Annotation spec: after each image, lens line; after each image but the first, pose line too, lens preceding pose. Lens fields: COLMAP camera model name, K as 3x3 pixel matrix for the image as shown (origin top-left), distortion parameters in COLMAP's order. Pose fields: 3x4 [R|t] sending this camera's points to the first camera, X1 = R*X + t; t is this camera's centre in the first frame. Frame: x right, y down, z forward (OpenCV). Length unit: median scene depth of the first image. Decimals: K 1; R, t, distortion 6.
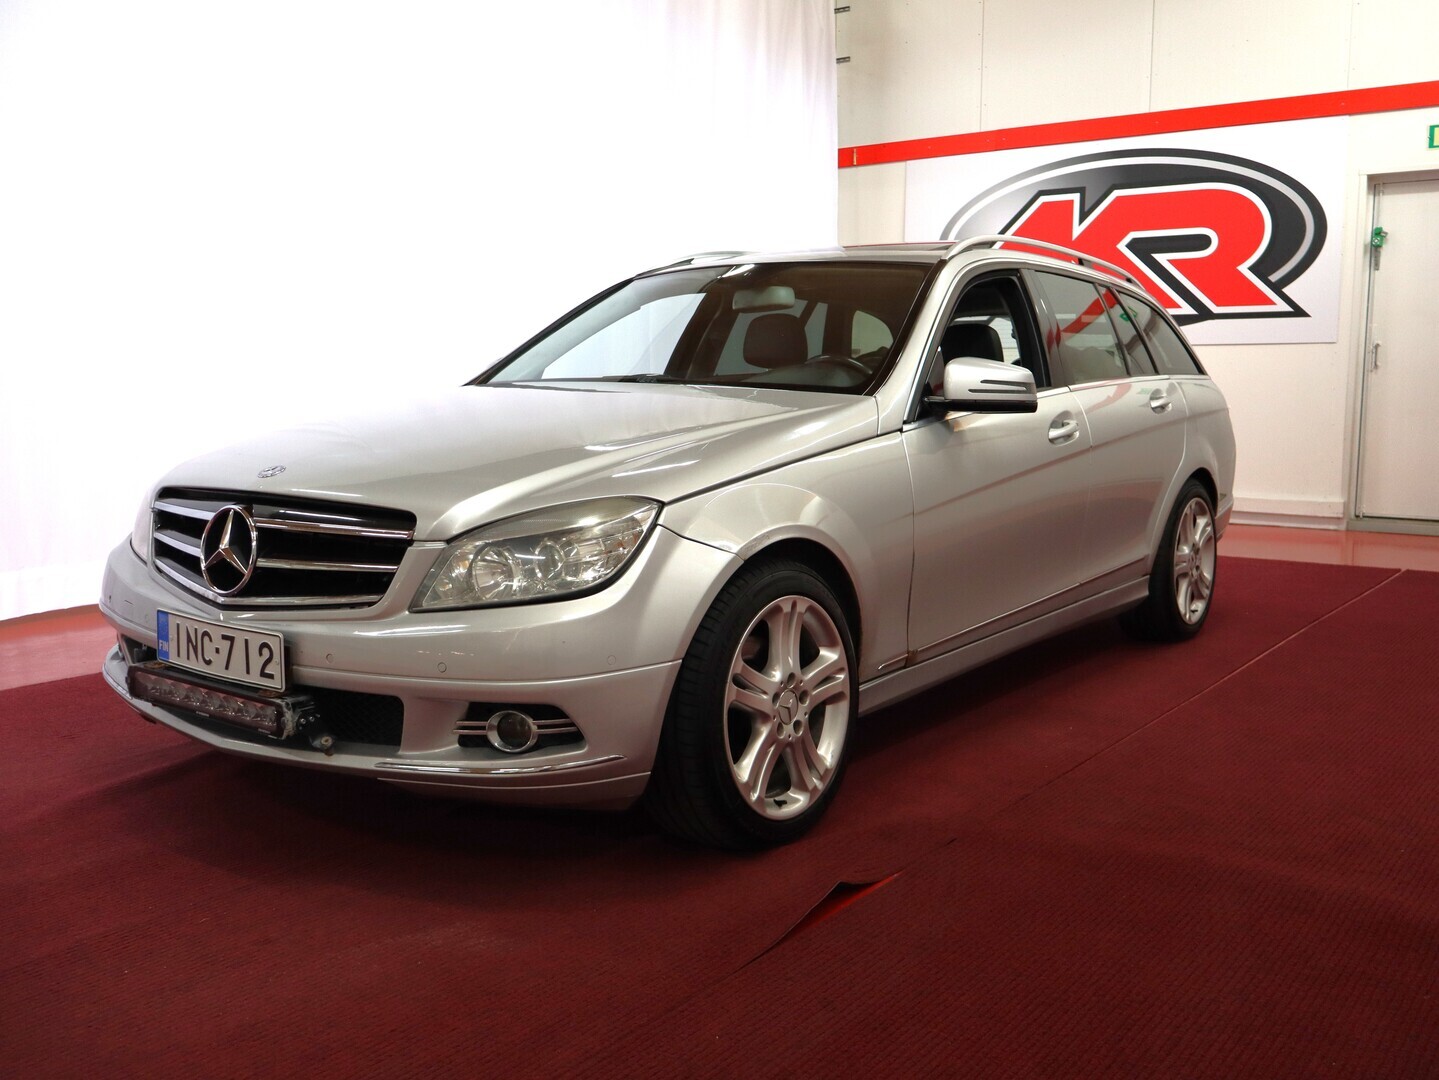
lens RADIAL K [[1371.2, 0, 718.8], [0, 1371.2, 539.3], [0, 0, 1]] dist [0.010725, 0.000000]
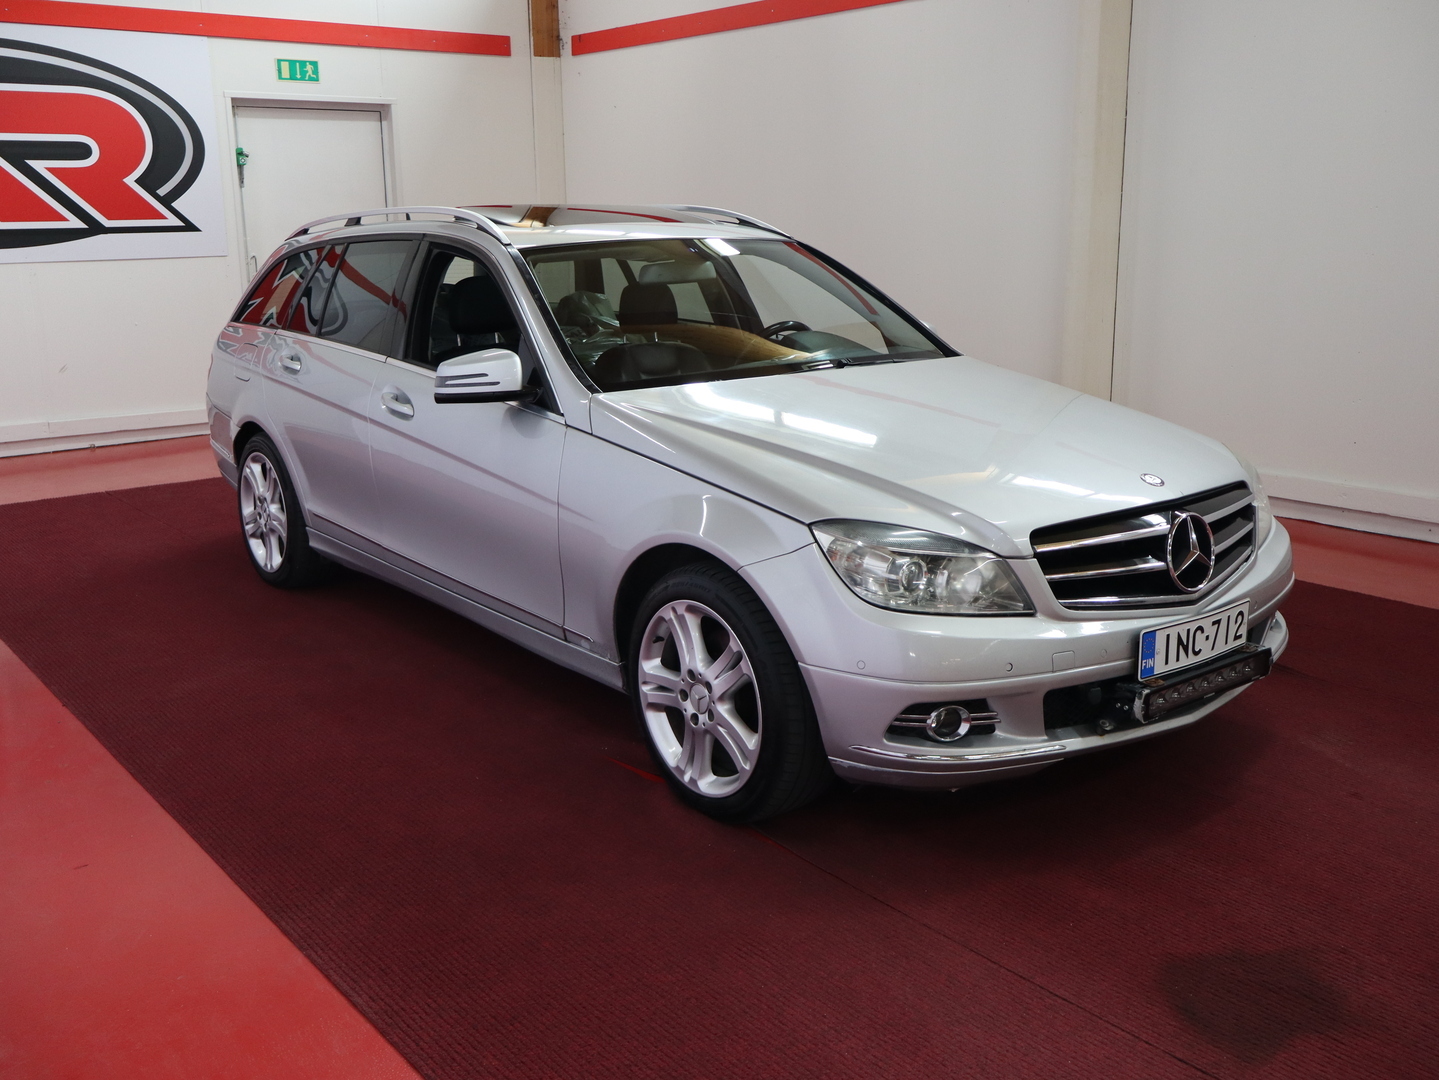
lens RADIAL K [[1371.2, 0, 719.0], [0, 1371.2, 540.3], [0, 0, 1]] dist [0.010725, 0.000000]
pose [[0.246473, -0.231950, 0.940984, -0.503755], [0.133382, 0.969817, 0.204121, -0.094234], [-0.959927, 0.075200, 0.269972, 0.356621]]
